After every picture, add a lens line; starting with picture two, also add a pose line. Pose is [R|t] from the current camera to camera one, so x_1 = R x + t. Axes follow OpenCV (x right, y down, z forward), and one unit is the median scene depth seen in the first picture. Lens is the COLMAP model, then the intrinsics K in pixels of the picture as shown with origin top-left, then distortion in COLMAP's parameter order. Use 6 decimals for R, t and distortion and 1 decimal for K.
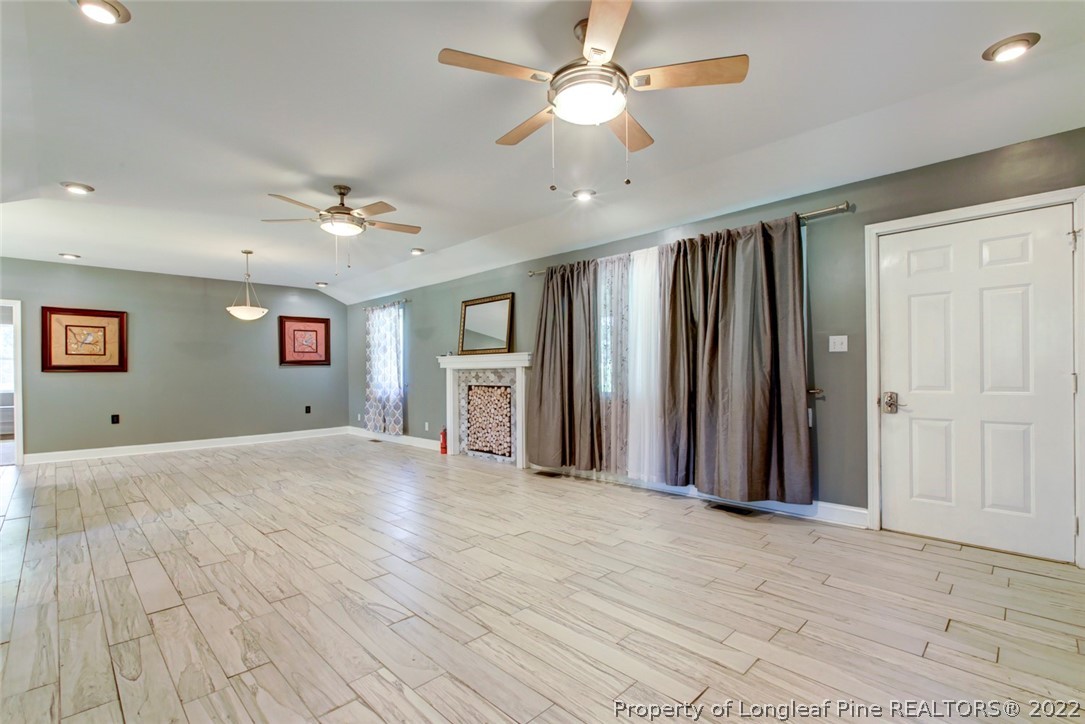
lens RADIAL K [[489.1, 0, 550.2], [0, 489.1, 378.1], [0, 0, 1]] dist [-0.005445, 0.000876]
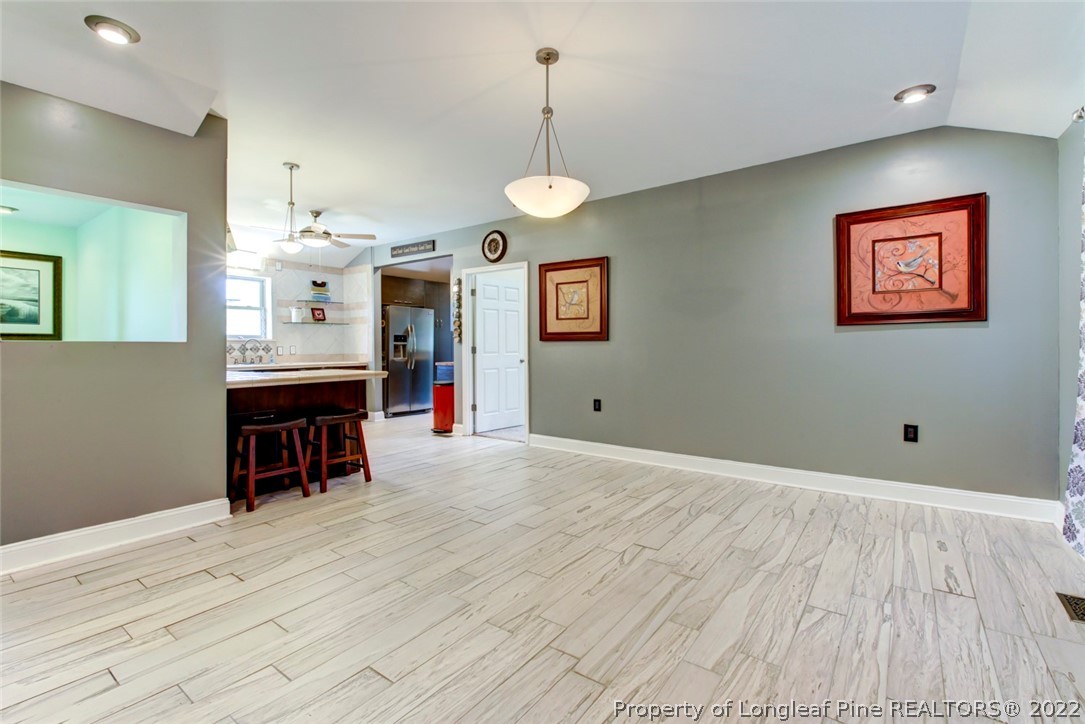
lens RADIAL K [[489.1, 0, 537.2], [0, 489.1, 347.8], [0, 0, 1]] dist [-0.005445, 0.000876]
pose [[0.127357, 0.010502, -0.991801, -0.187093], [-0.010874, 0.999899, 0.009192, -0.008450], [0.991797, 0.009614, 0.127458, 0.880877]]
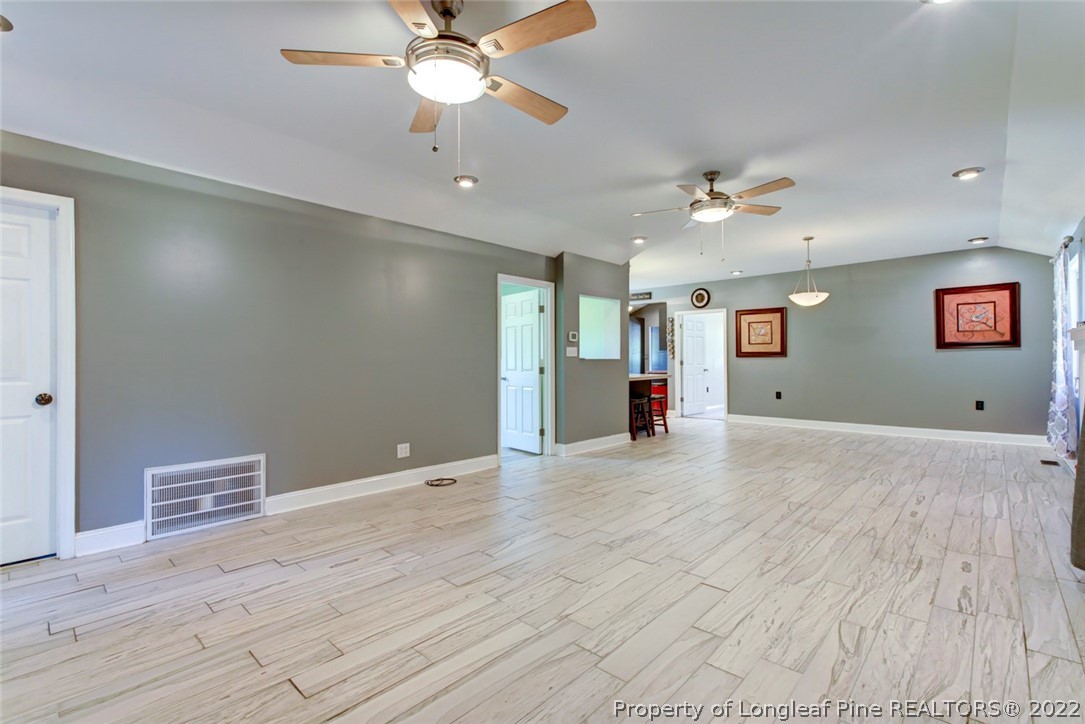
lens RADIAL K [[489.1, 0, 536.1], [0, 489.1, 357.7], [0, 0, 1]] dist [-0.005445, 0.000876]
pose [[0.025606, 0.001746, -0.999671, 0.348270], [-0.007243, 0.999973, 0.001561, -0.009097], [0.999646, 0.007200, 0.025618, 0.385398]]
